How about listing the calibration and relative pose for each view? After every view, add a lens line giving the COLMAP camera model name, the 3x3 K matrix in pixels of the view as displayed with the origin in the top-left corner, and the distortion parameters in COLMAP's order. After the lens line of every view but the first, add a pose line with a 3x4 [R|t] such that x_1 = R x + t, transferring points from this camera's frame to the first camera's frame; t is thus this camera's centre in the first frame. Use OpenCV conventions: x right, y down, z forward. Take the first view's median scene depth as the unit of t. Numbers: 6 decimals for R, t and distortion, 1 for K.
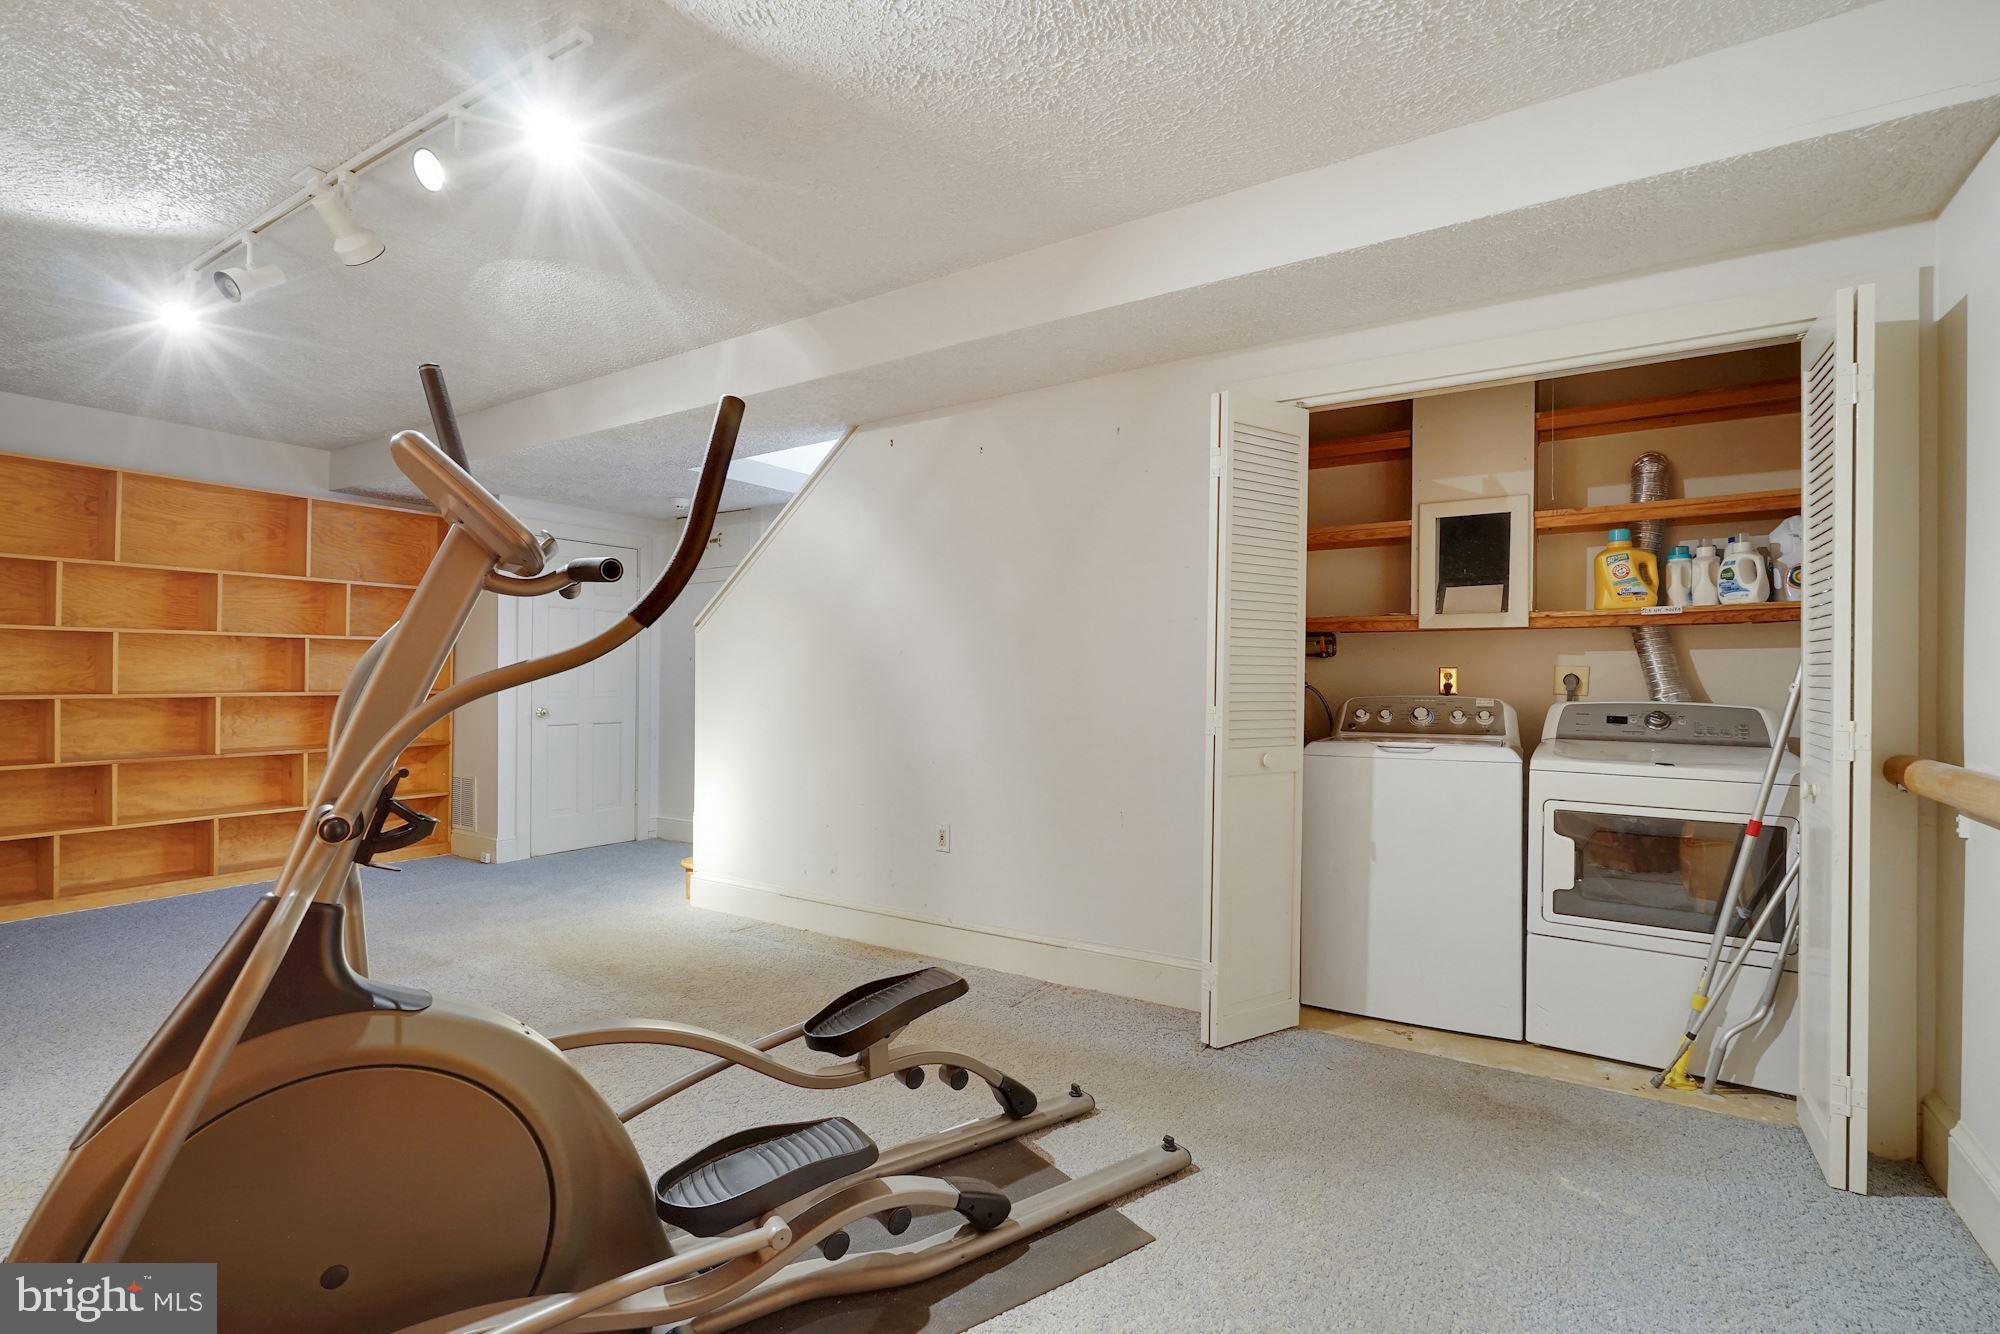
lens RADIAL K [[923.2, 0, 1002.9], [0, 923.2, 669.5], [0, 0, 1]] dist [0.001223, 0.000733]
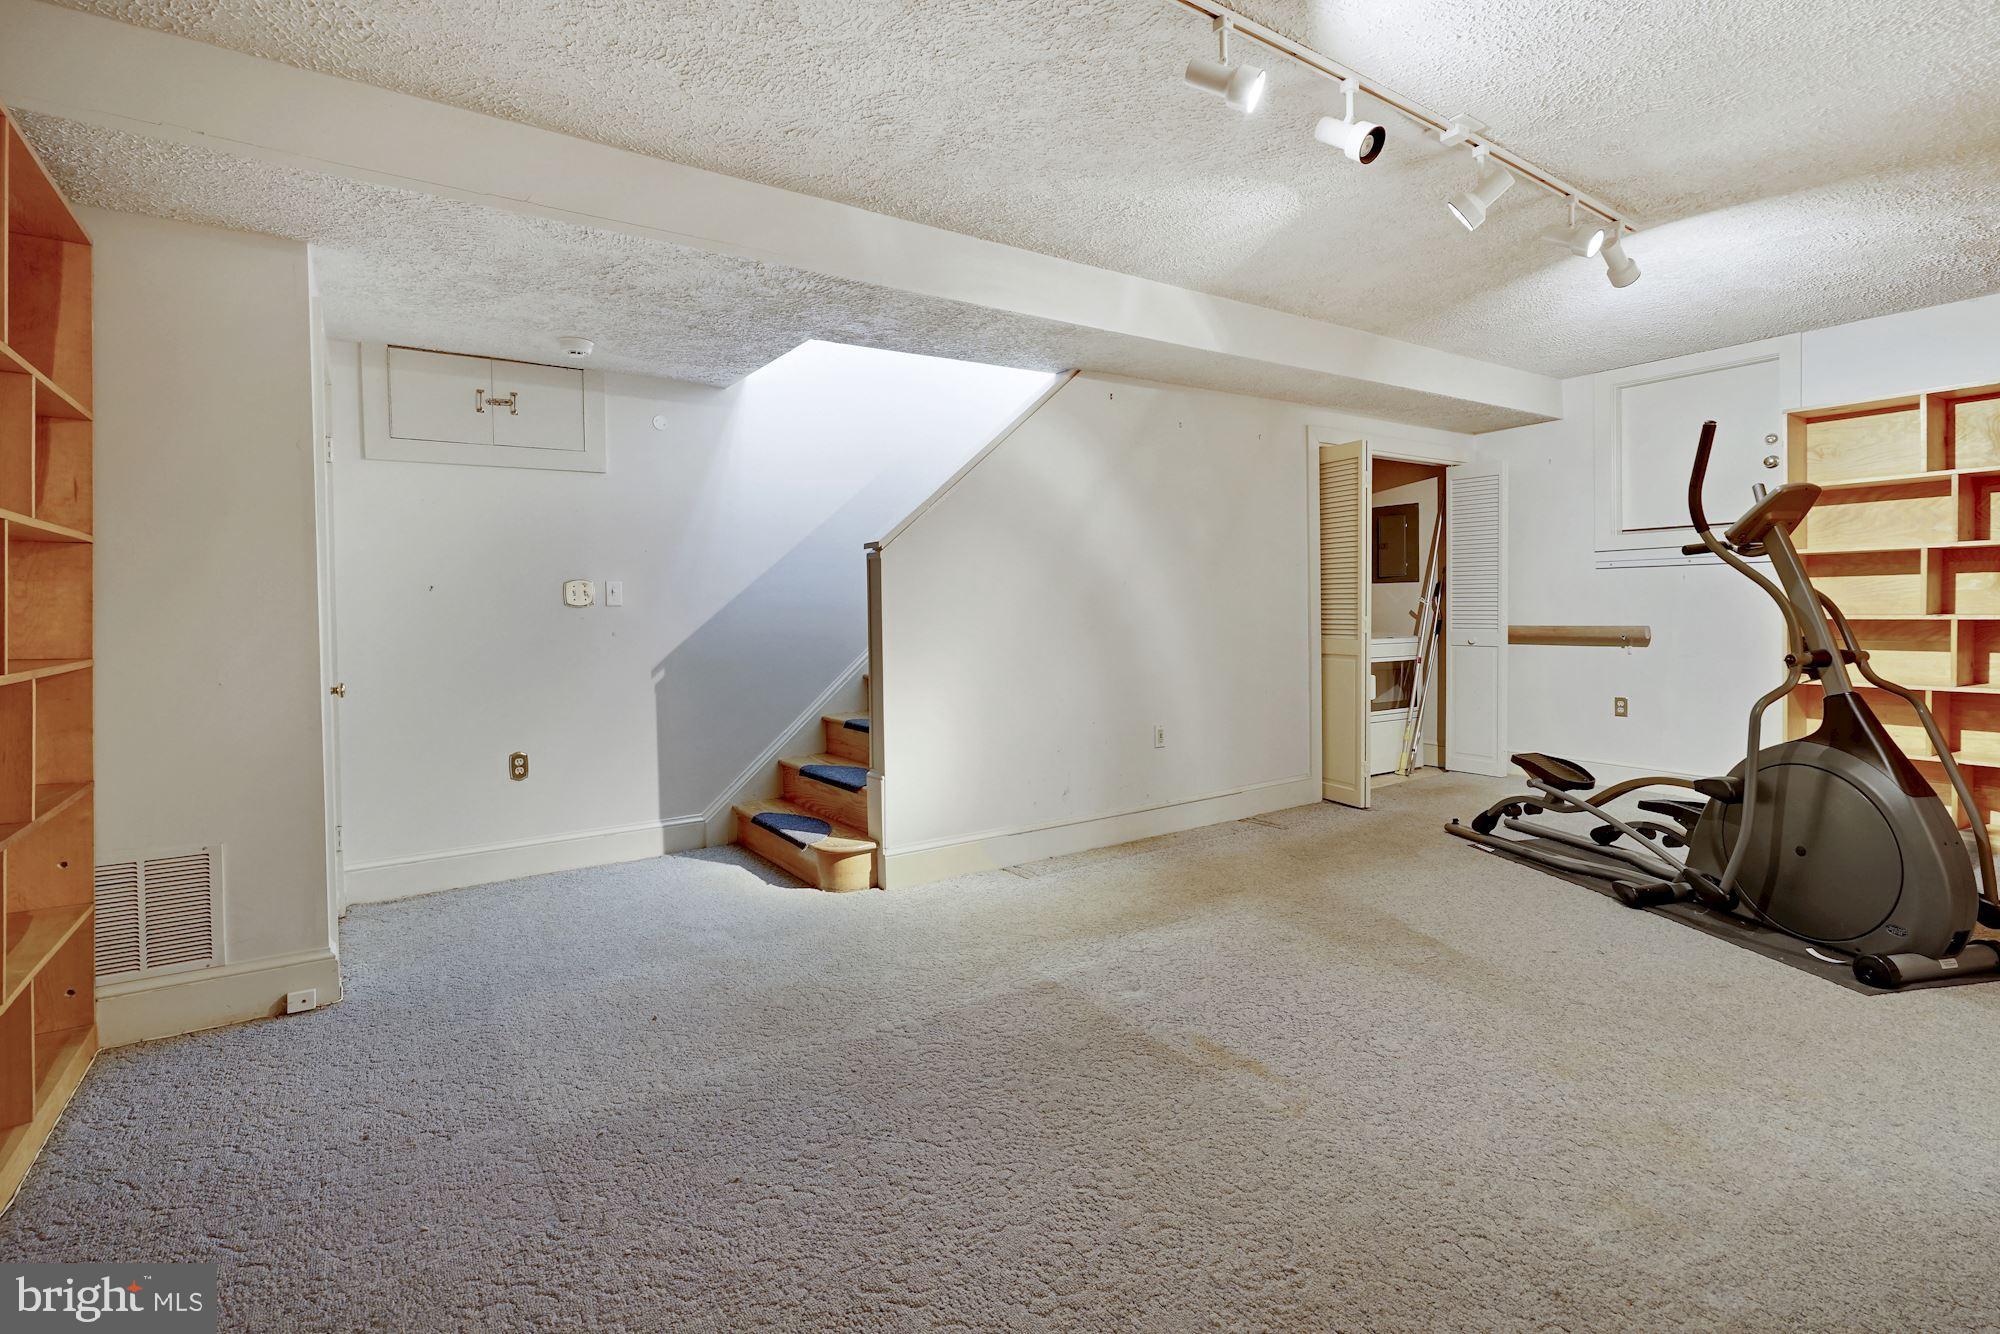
lens RADIAL K [[923.2, 0, 997.6], [0, 923.2, 671.7], [0, 0, 1]] dist [0.001223, 0.000733]
pose [[0.401038, -0.086161, 0.912001, -1.323084], [0.005053, 0.995760, 0.091852, -0.021518], [-0.916048, -0.032227, 0.399772, 0.733850]]
